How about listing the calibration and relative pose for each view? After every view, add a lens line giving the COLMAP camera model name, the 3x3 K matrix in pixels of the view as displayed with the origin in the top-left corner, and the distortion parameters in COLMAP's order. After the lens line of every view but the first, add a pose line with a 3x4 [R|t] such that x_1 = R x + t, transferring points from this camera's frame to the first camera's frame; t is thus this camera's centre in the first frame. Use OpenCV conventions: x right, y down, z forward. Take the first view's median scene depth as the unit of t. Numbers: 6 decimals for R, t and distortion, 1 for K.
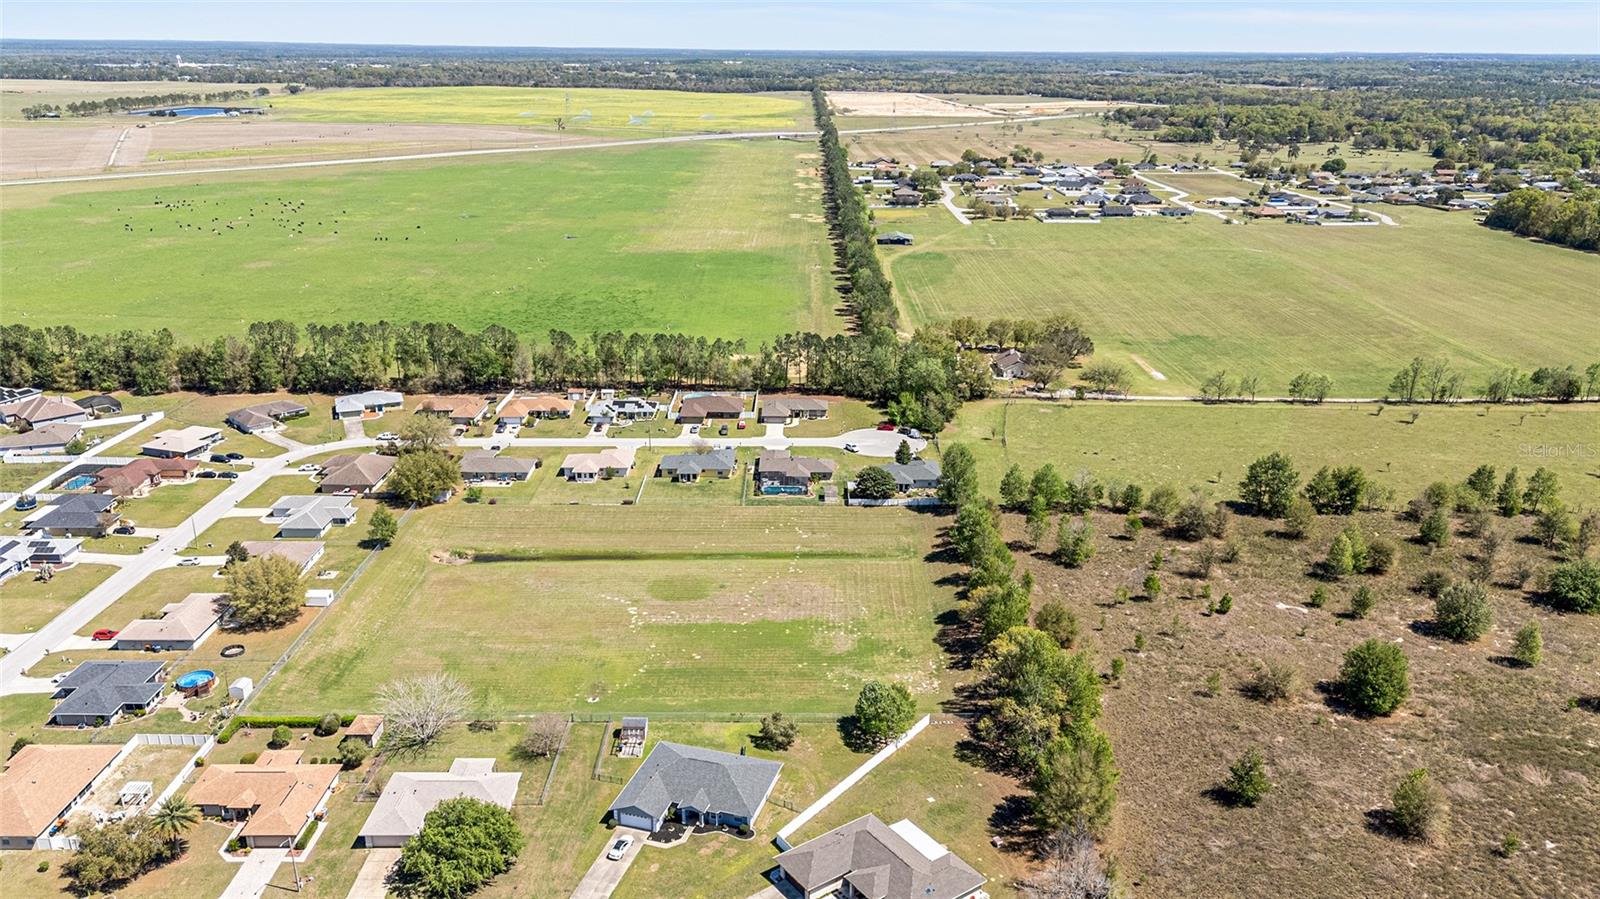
lens RADIAL K [[1171.9, 0, 803.6], [0, 1171.9, 458.3], [0, 0, 1]] dist [0.086641, -0.097327]
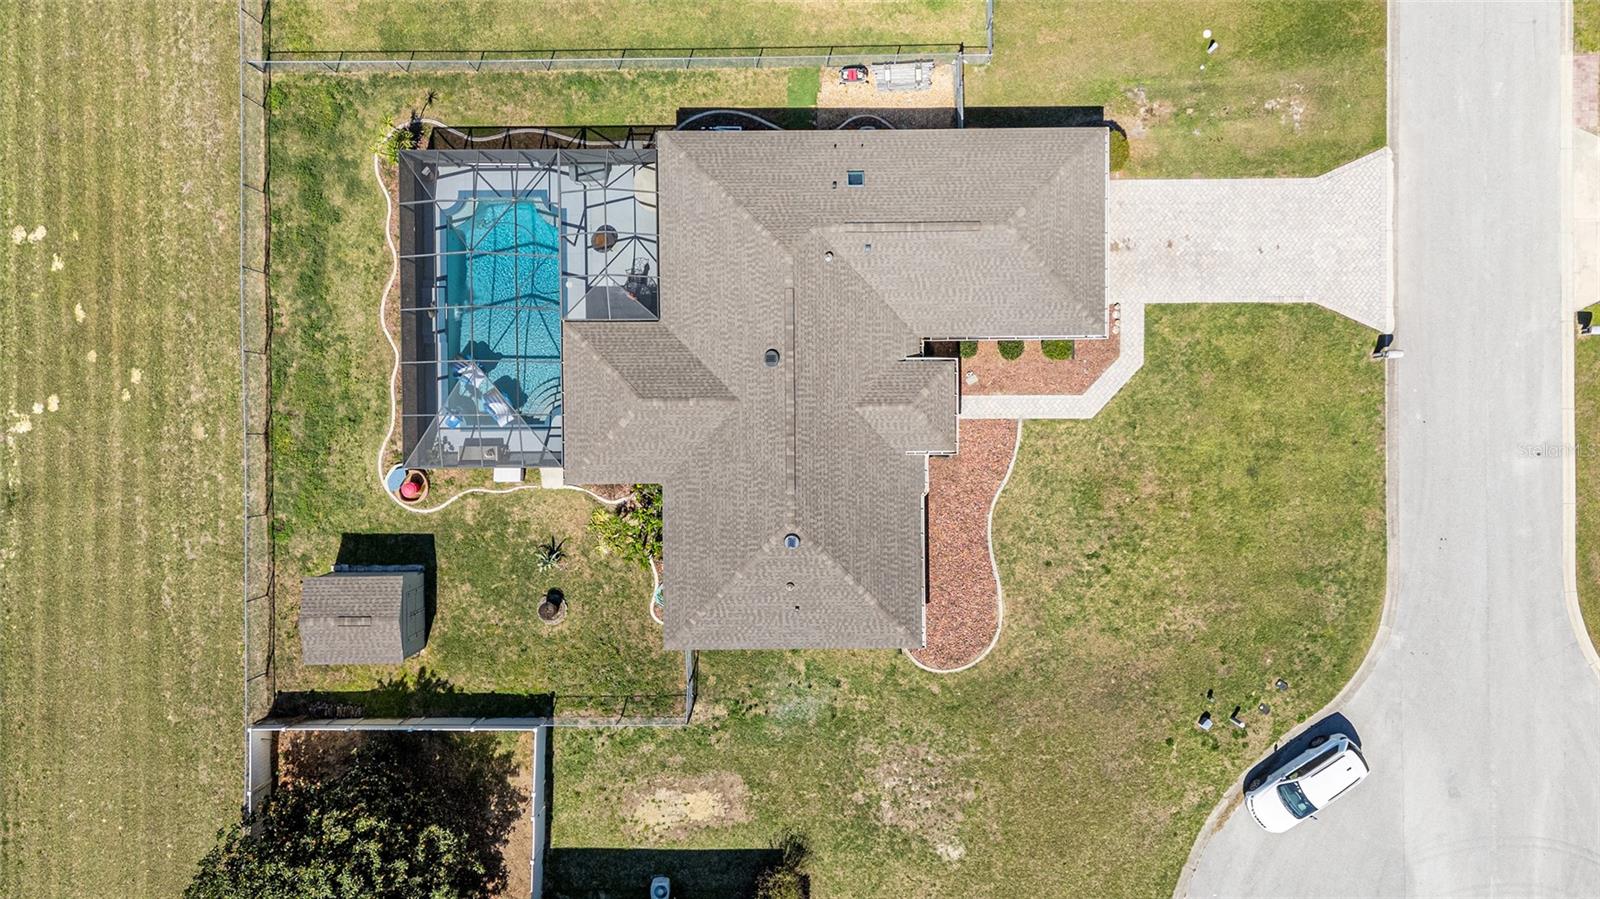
lens RADIAL K [[1188.8, 0, 800.0], [0, 1188.8, 449.5], [0, 0, 1]] dist [0.013373, 0.004974]
pose [[0.004025, 0.999989, 0.002259, 0.000811], [-0.335681, -0.000777, 0.941975, -0.116721], [0.941967, -0.004550, 0.335674, 0.840006]]
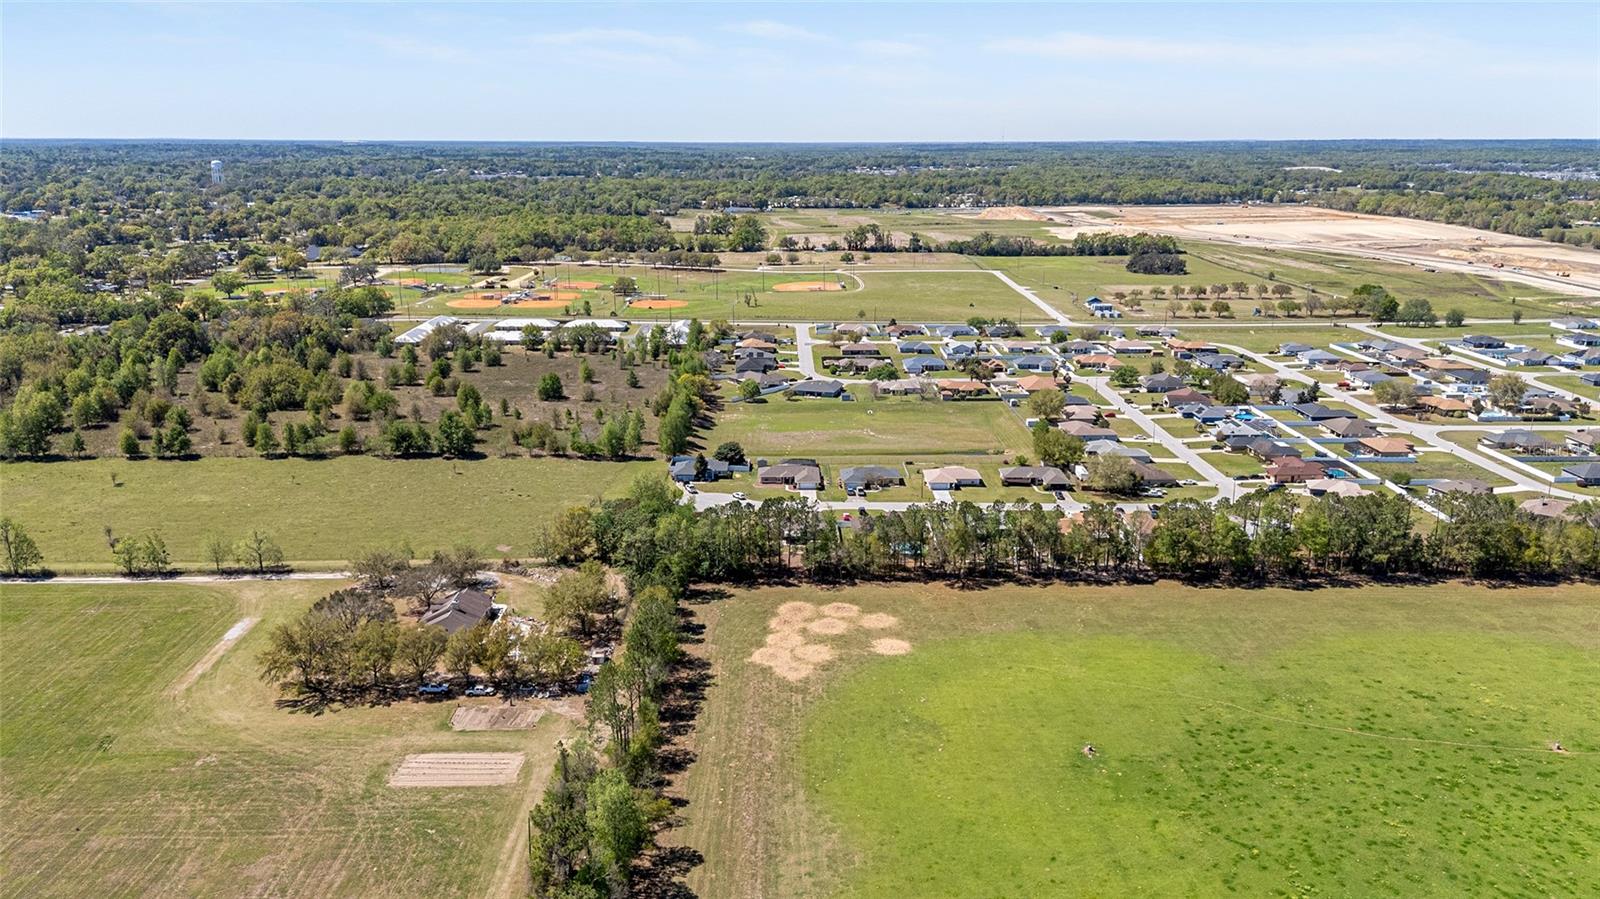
lens RADIAL K [[1171.9, 0, 803.6], [0, 1171.9, 458.3], [0, 0, 1]] dist [0.086641, -0.097327]
pose [[-0.999890, -0.002173, -0.014688, -0.003211], [-0.010115, 0.823848, 0.566721, -0.622485], [0.010869, 0.566807, -0.823779, 1.772472]]
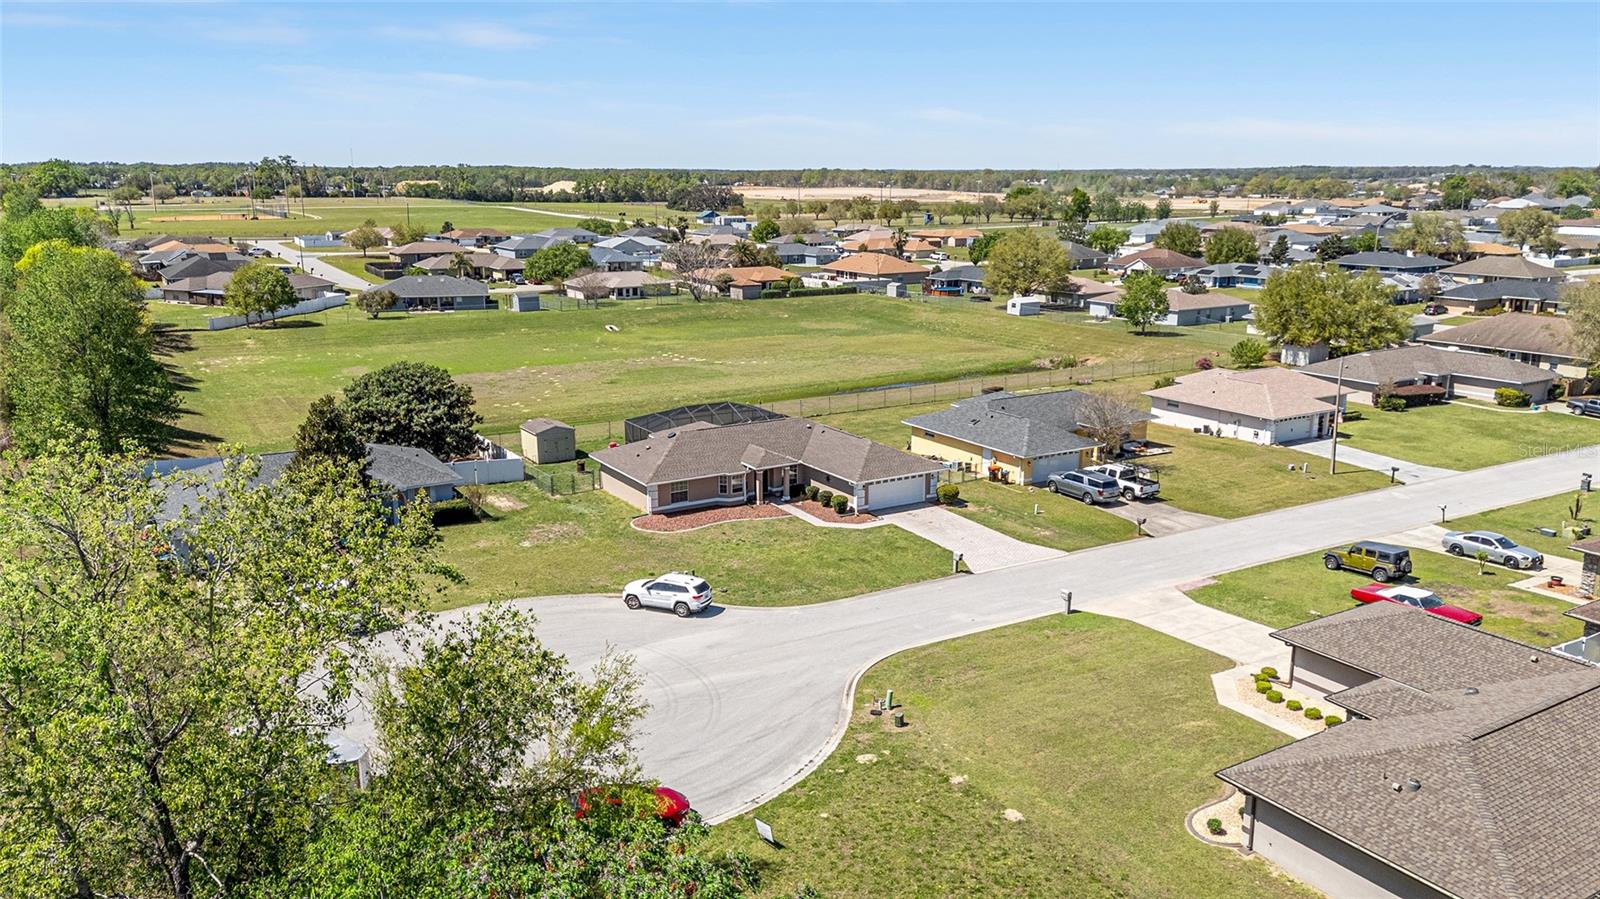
lens RADIAL K [[1171.9, 0, 803.6], [0, 1171.9, 458.3], [0, 0, 1]] dist [0.086641, -0.097327]
pose [[-0.855523, 0.116155, -0.504568, 0.107543], [-0.176193, 0.851039, 0.494661, -0.117423], [0.486864, 0.512095, -0.707617, 1.063605]]
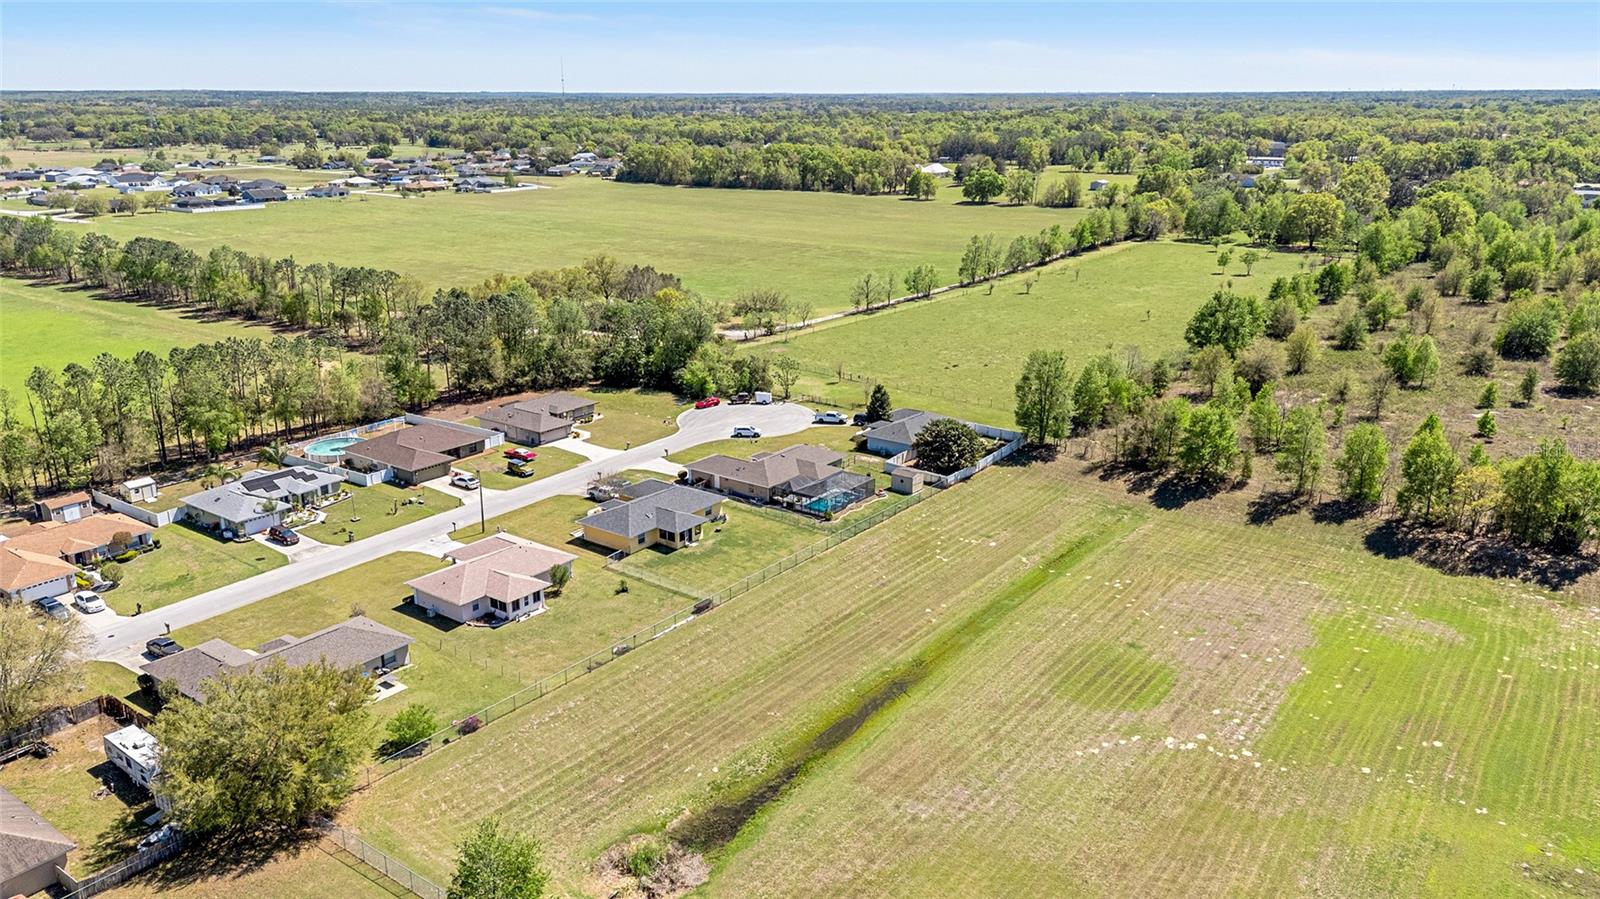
lens RADIAL K [[1171.9, 0, 803.6], [0, 1171.9, 458.3], [0, 0, 1]] dist [0.086641, -0.097327]
pose [[0.599259, -0.246049, 0.761806, -0.388662], [0.269651, 0.958029, 0.097310, -0.044776], [-0.753775, 0.147108, 0.640455, 0.548355]]
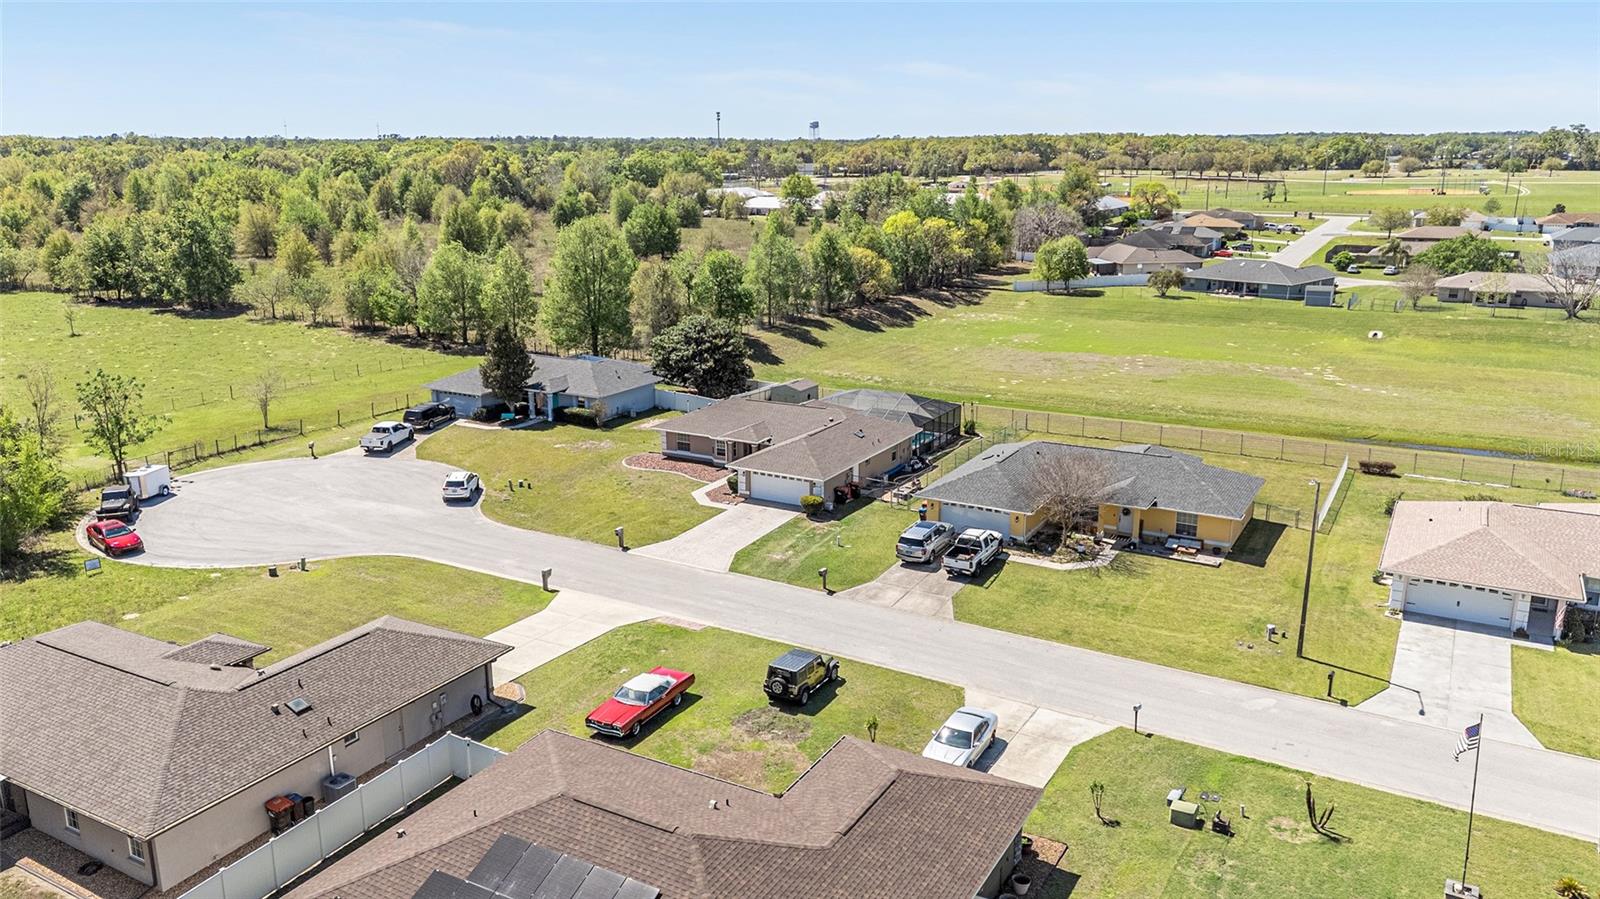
lens RADIAL K [[1171.9, 0, 803.6], [0, 1171.9, 458.3], [0, 0, 1]] dist [0.086641, -0.097327]
pose [[-0.867778, -0.129979, 0.479652, -0.139285], [0.163832, 0.836404, 0.523056, -0.129878], [-0.469169, 0.532479, -0.704518, 1.075022]]
